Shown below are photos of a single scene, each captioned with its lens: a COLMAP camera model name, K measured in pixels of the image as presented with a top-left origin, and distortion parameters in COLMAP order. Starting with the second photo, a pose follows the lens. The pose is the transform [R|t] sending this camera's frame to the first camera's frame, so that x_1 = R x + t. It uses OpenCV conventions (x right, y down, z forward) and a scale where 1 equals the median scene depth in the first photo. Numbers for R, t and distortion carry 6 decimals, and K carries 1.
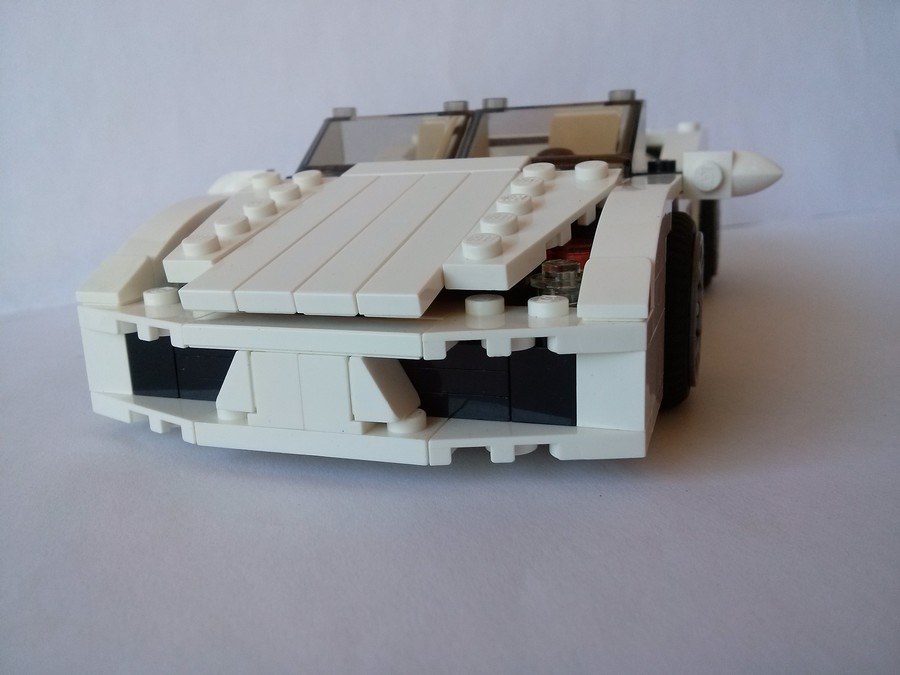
lens RADIAL K [[835.0, 0, 450.0], [0, 835.0, 337.5], [0, 0, 1]] dist [0.114017, -0.463173]
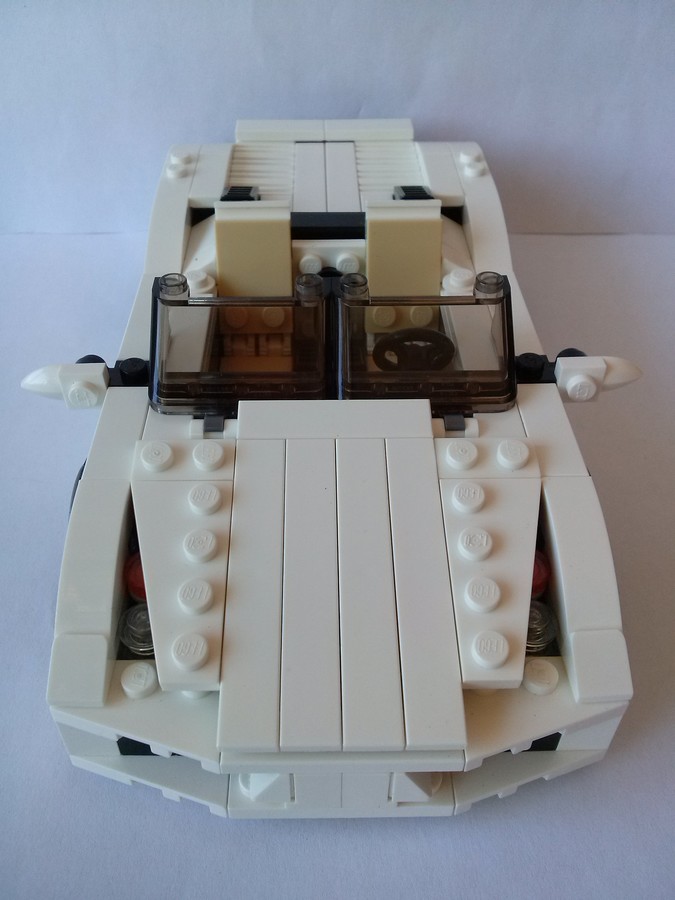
lens RADIAL K [[822.3, 0, 326.0], [0, 822.3, 446.1], [0, 0, 1]] dist [0.139582, -0.476190]
pose [[0.939619, -0.190204, 0.284498, -0.401153], [0.039576, 0.886139, 0.461727, -0.808757], [-0.339927, -0.422588, 0.840160, 0.252644]]
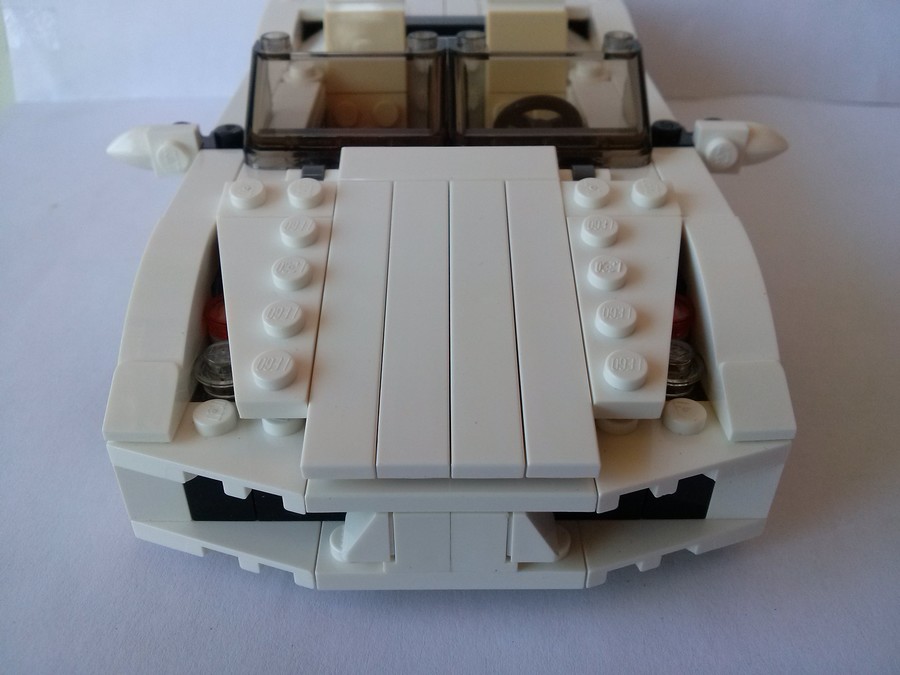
lens RADIAL K [[835.0, 0, 450.0], [0, 835.0, 337.5], [0, 0, 1]] dist [0.114017, -0.463173]
pose [[0.941880, -0.154422, 0.298354, -0.398809], [0.035679, 0.929053, 0.368223, -0.466507], [-0.334048, -0.336177, 0.880566, 0.235741]]
